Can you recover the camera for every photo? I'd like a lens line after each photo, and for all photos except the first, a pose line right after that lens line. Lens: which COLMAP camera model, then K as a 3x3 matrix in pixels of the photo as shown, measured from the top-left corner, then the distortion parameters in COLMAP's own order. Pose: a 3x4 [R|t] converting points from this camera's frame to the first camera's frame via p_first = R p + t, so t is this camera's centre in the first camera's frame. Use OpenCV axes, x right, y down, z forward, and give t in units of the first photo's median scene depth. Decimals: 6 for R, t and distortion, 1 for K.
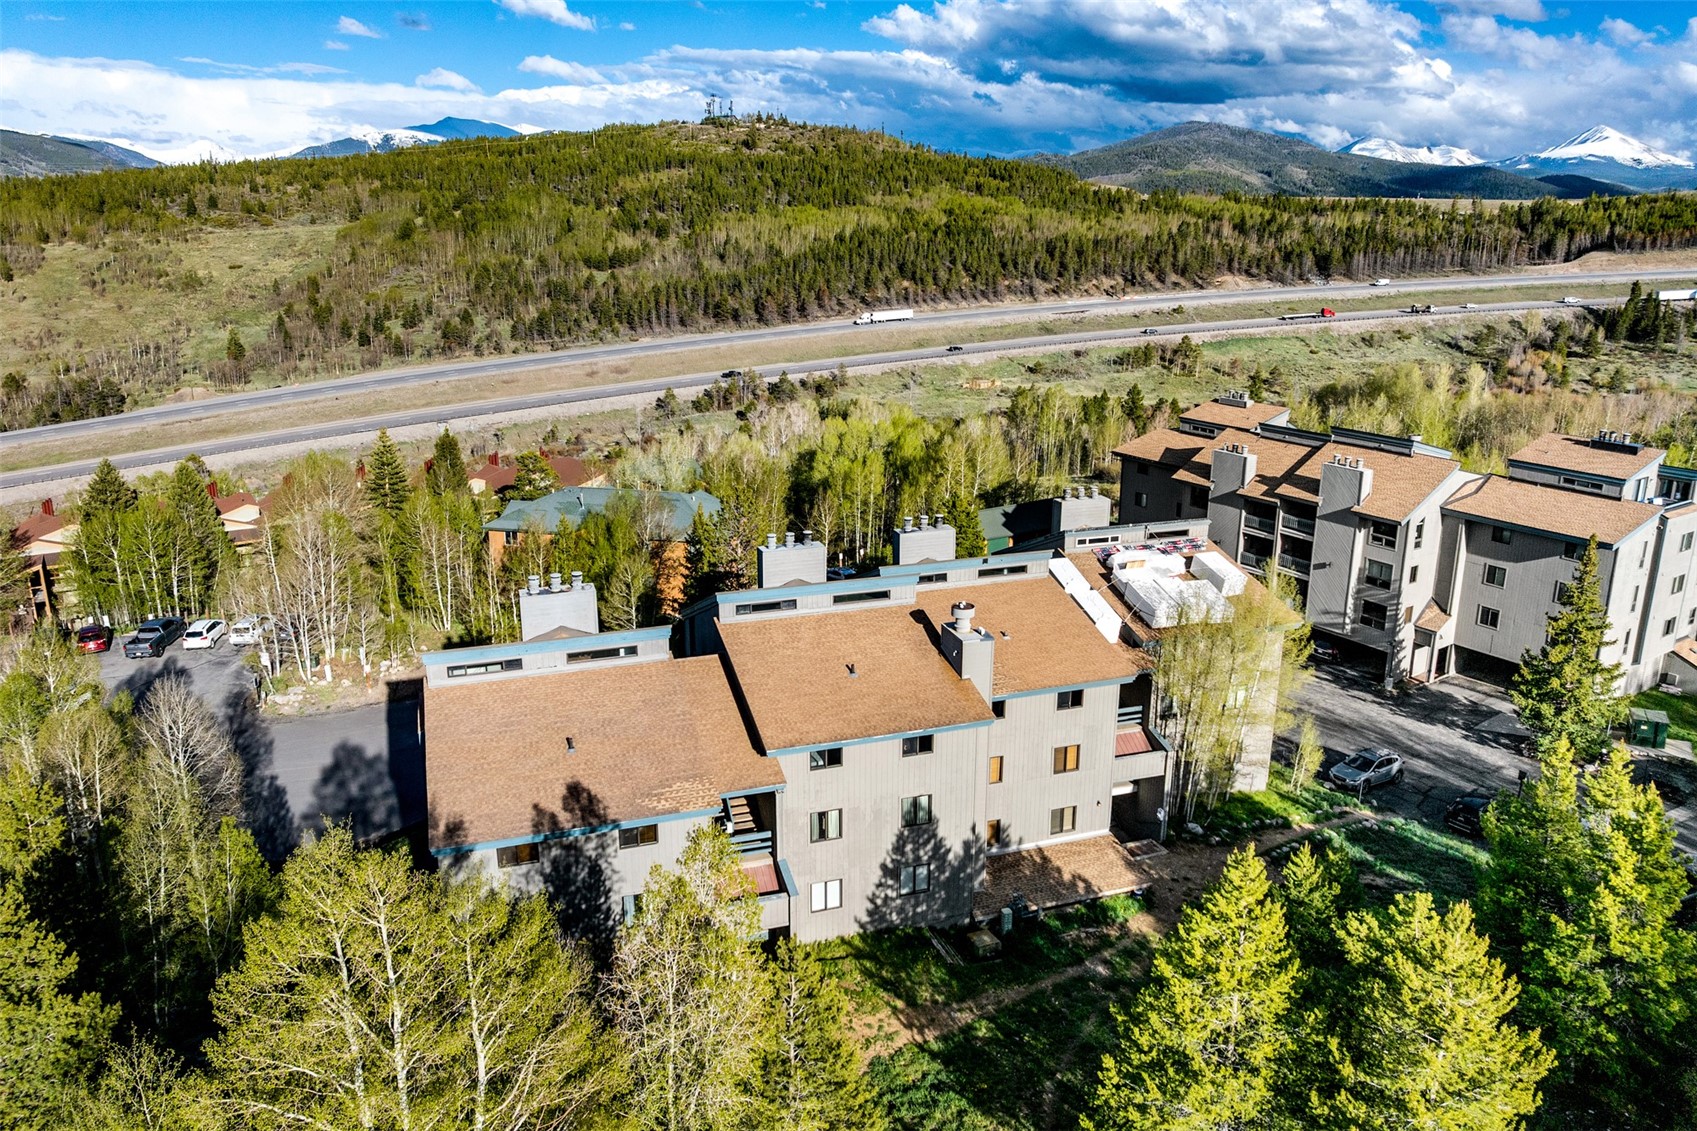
lens RADIAL K [[1207.5, 0, 848.5], [0, 1207.5, 565.5], [0, 0, 1]] dist [-0.088510, 0.057565]
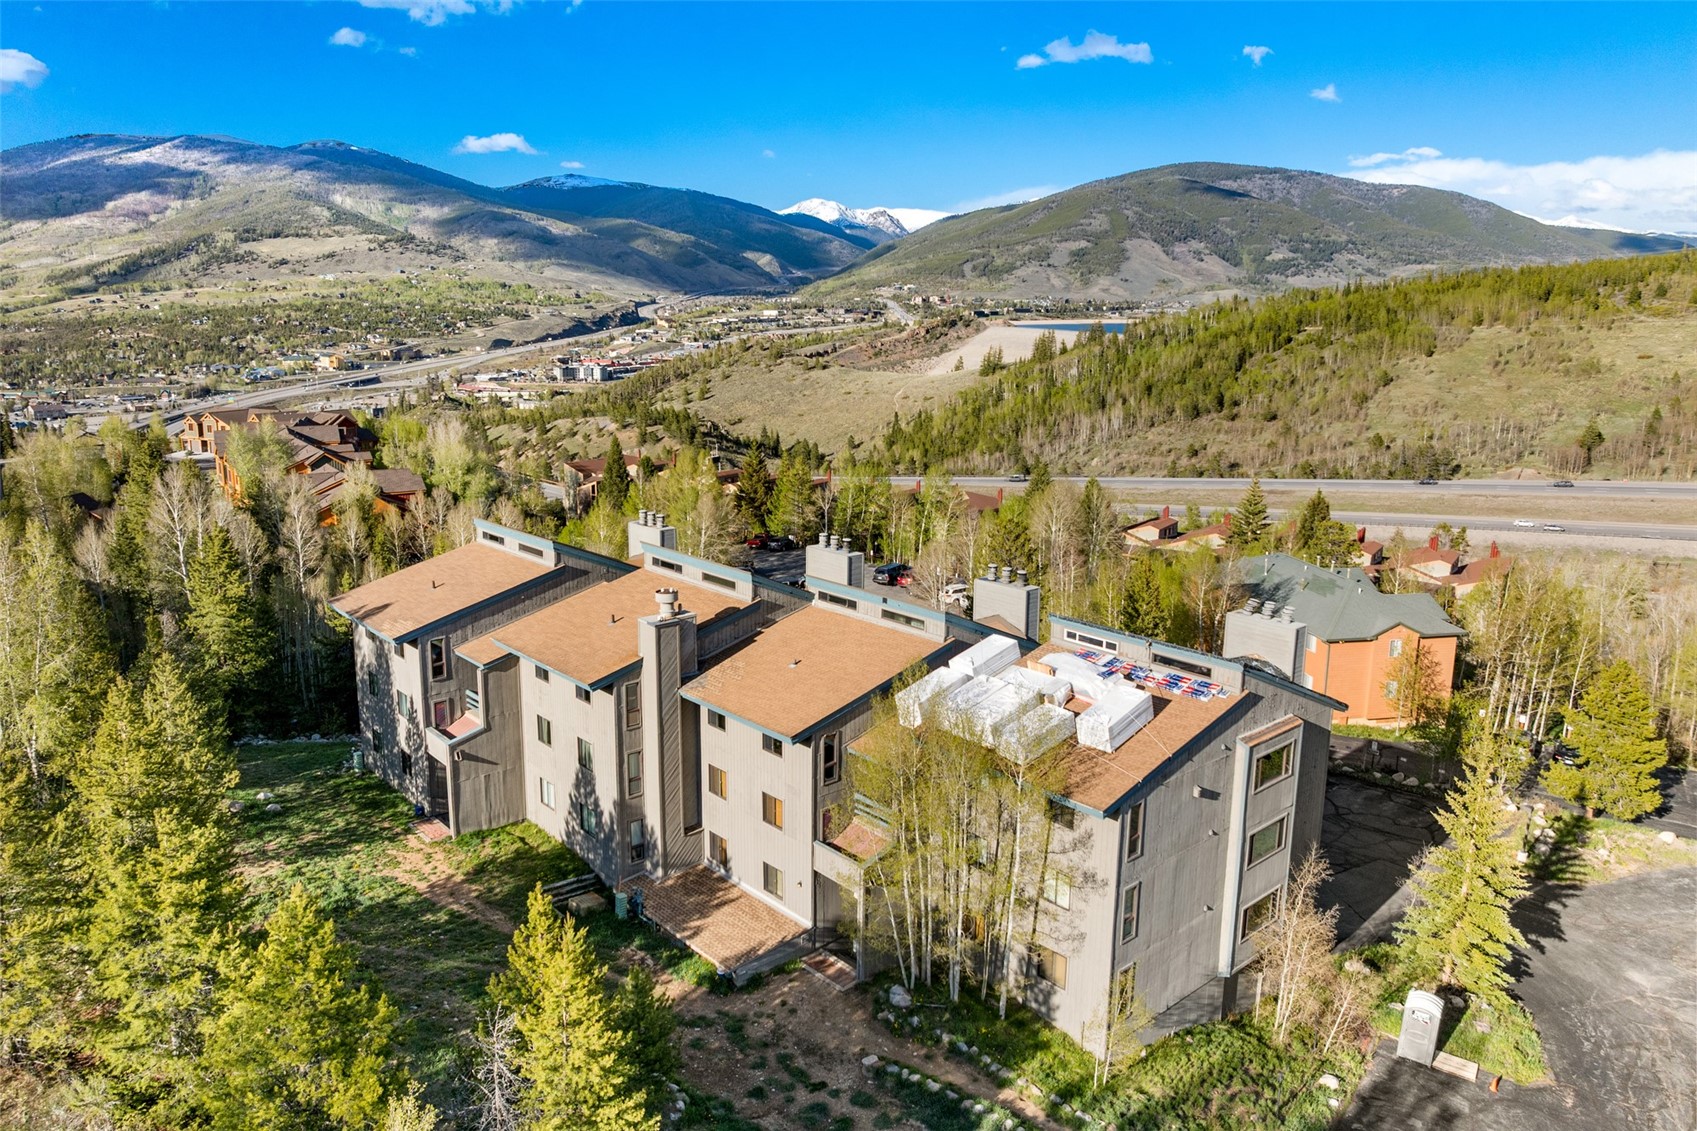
lens RADIAL K [[1207.5, 0, 848.5], [0, 1207.5, 565.5], [0, 0, 1]] dist [-0.088510, 0.057565]
pose [[0.411273, 0.196431, -0.890095, 0.100997], [-0.262917, 0.960565, 0.090500, -0.011341], [0.872771, 0.196800, 0.446700, 0.065075]]
